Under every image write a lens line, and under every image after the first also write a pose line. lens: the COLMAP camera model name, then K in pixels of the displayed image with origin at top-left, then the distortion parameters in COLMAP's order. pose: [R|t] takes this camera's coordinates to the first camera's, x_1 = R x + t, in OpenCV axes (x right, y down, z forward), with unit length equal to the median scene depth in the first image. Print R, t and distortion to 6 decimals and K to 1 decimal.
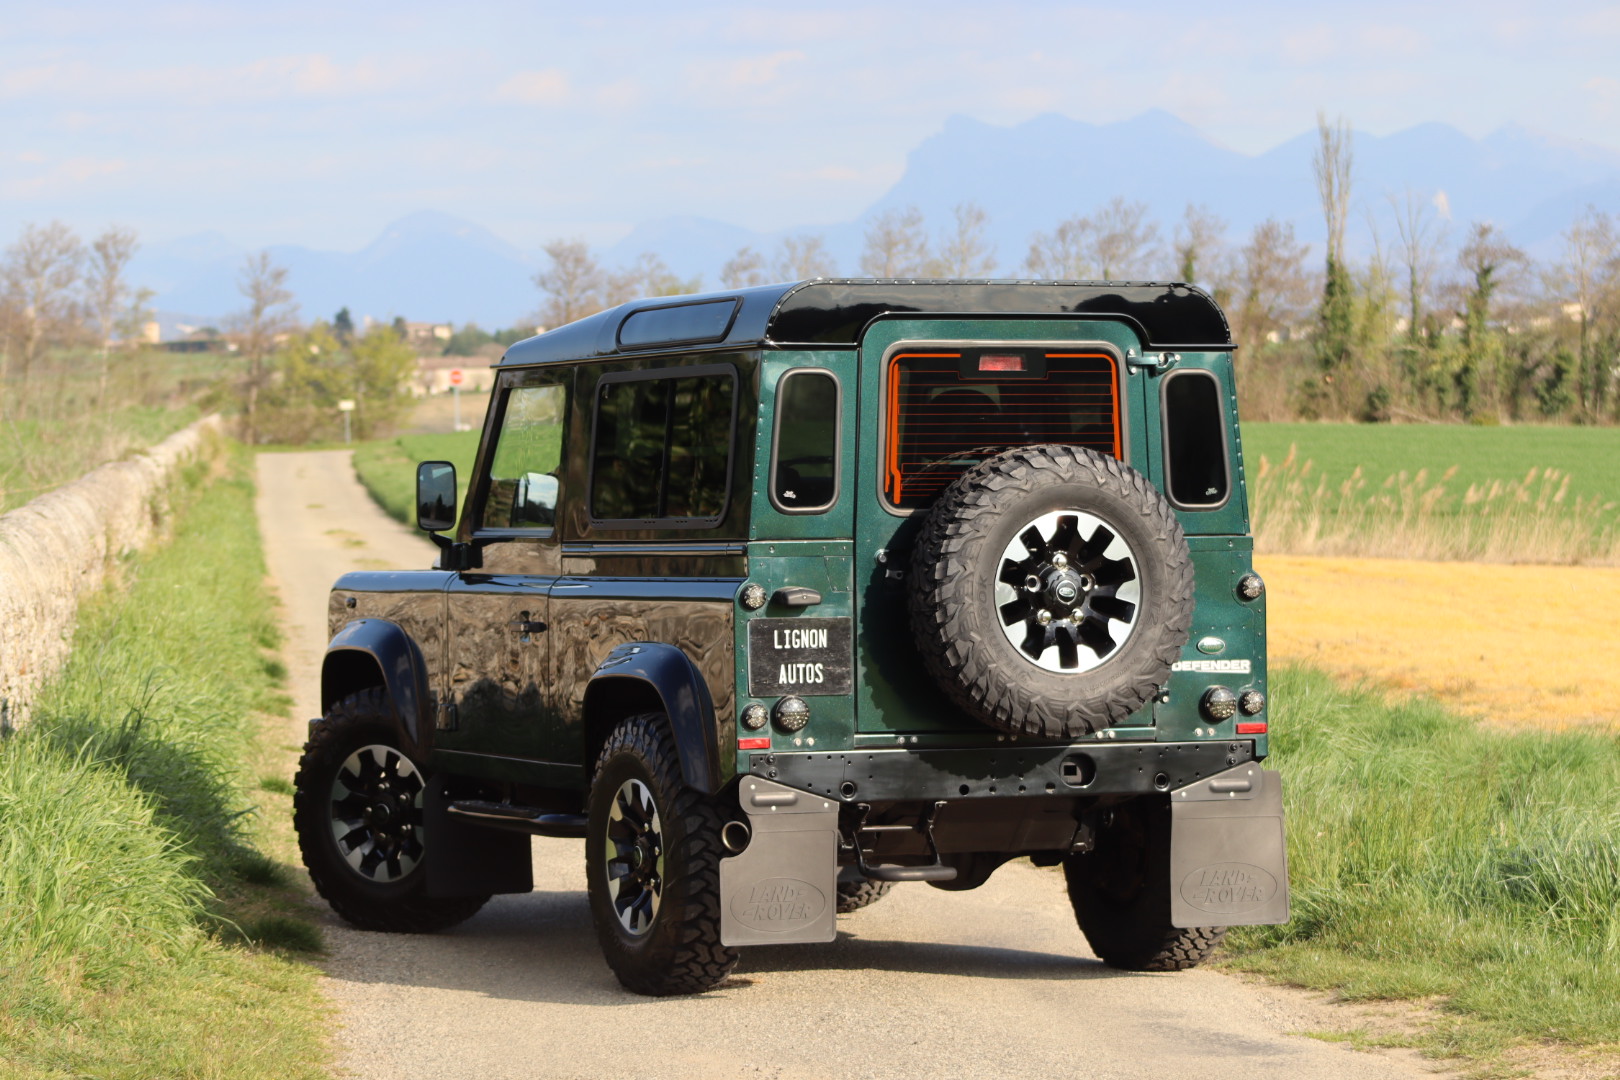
lens RADIAL K [[5927.9, 0, 821.1], [0, 5927.9, 535.4], [0, 0, 1]] dist [-0.047754, 0.000000]
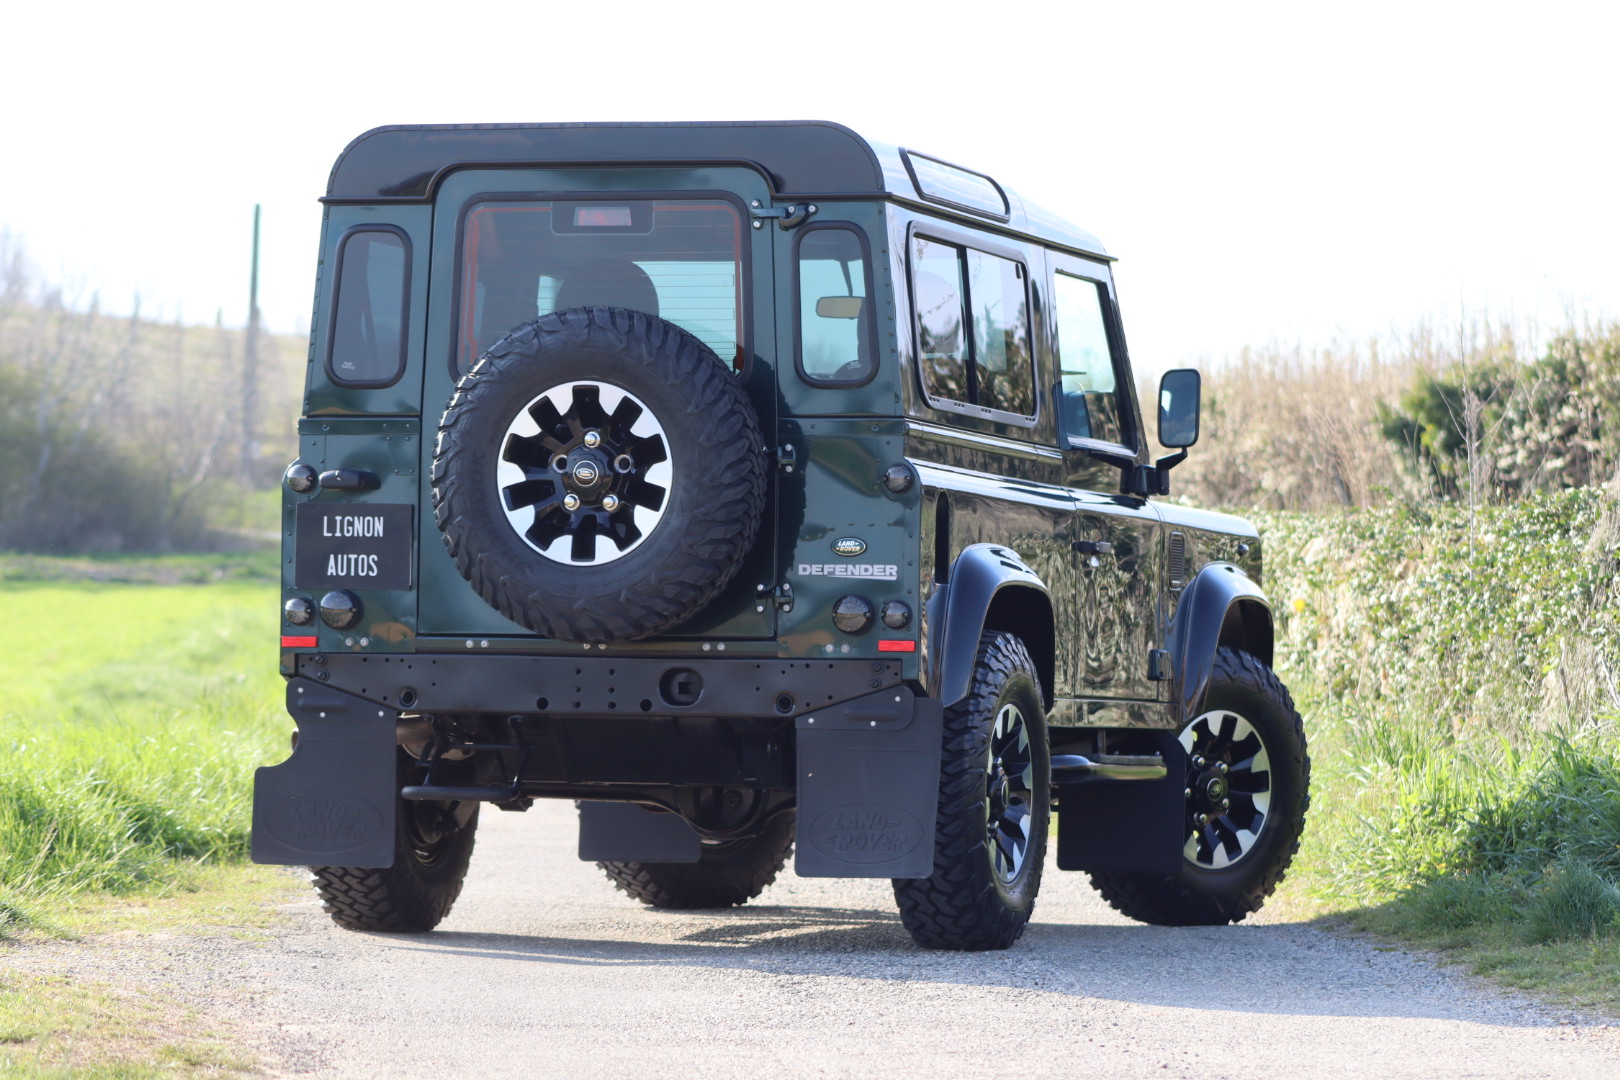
lens RADIAL K [[7372.6, 0, 811.7], [0, 7372.6, 537.2], [0, 0, 1]] dist [0.338397, 0.000000]
pose [[0.756047, 0.001263, -0.654516, 0.776297], [-0.026297, 0.999249, -0.028448, 0.048847], [0.653989, 0.038720, 0.755513, 0.203245]]
